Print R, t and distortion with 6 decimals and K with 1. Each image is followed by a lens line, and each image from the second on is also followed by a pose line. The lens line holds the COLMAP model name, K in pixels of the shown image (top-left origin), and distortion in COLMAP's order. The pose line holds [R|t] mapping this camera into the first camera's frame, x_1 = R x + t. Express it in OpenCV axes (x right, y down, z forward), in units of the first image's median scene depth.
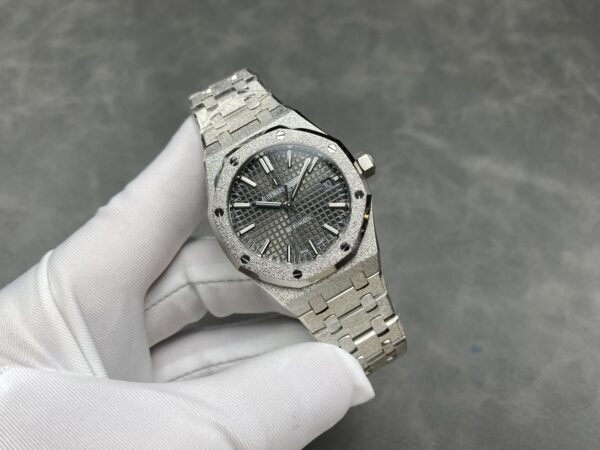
lens RADIAL K [[434.3, 0, 300.0], [0, 434.3, 225.0], [0, 0, 1]] dist [-0.000877, -0.000991]
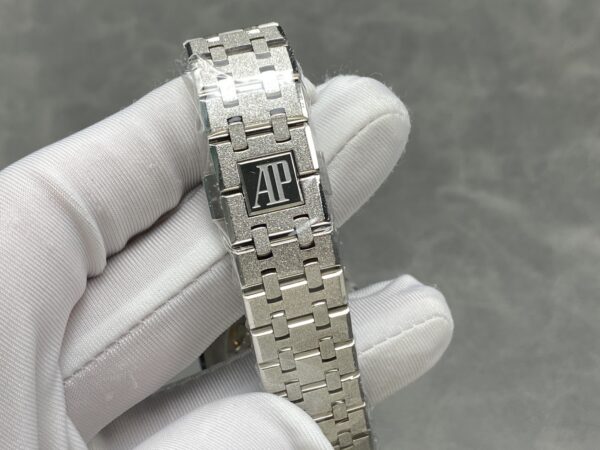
lens RADIAL K [[869.2, 0, 300.0], [0, 869.2, 225.0], [0, 0, 1]] dist [0.097060, -0.040973]
pose [[0.999720, -0.012733, -0.019944, 0.037010], [0.009385, 0.987111, -0.159762, 0.040443], [0.021722, 0.159530, 0.986954, -0.269464]]
